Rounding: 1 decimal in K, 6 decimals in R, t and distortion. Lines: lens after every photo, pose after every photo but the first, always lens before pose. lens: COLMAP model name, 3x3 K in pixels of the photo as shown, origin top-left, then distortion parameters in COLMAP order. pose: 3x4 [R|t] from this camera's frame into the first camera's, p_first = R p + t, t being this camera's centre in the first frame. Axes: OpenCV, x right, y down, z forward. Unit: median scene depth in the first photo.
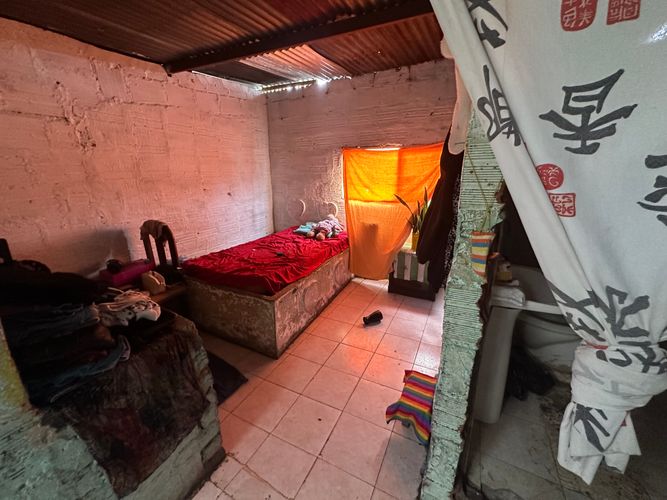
lens RADIAL K [[267.4, 0, 332.7], [0, 267.4, 249.9], [0, 0, 1]] dist [-0.001744, 0.000119]
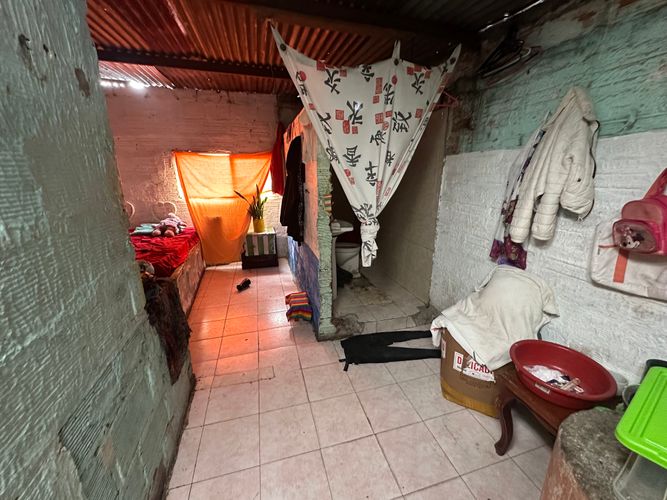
lens RADIAL K [[267.4, 0, 332.9], [0, 267.4, 250.3], [0, 0, 1]] dist [-0.001744, 0.000119]
pose [[0.740057, -0.174653, 0.649471, -0.282608], [0.181024, 0.981782, 0.057744, 0.076994], [-0.647724, 0.074835, 0.758191, -0.231015]]
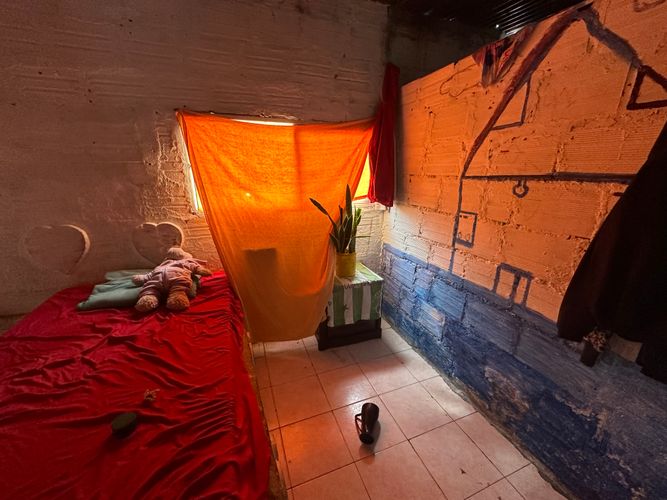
lens RADIAL K [[267.4, 0, 335.1], [0, 267.4, 249.5], [0, 0, 1]] dist [-0.001744, 0.000119]
pose [[0.677523, -0.201114, 0.707472, -0.179230], [0.190605, 0.977039, 0.095208, -0.137322], [-0.710375, 0.070342, 0.700299, 0.519996]]
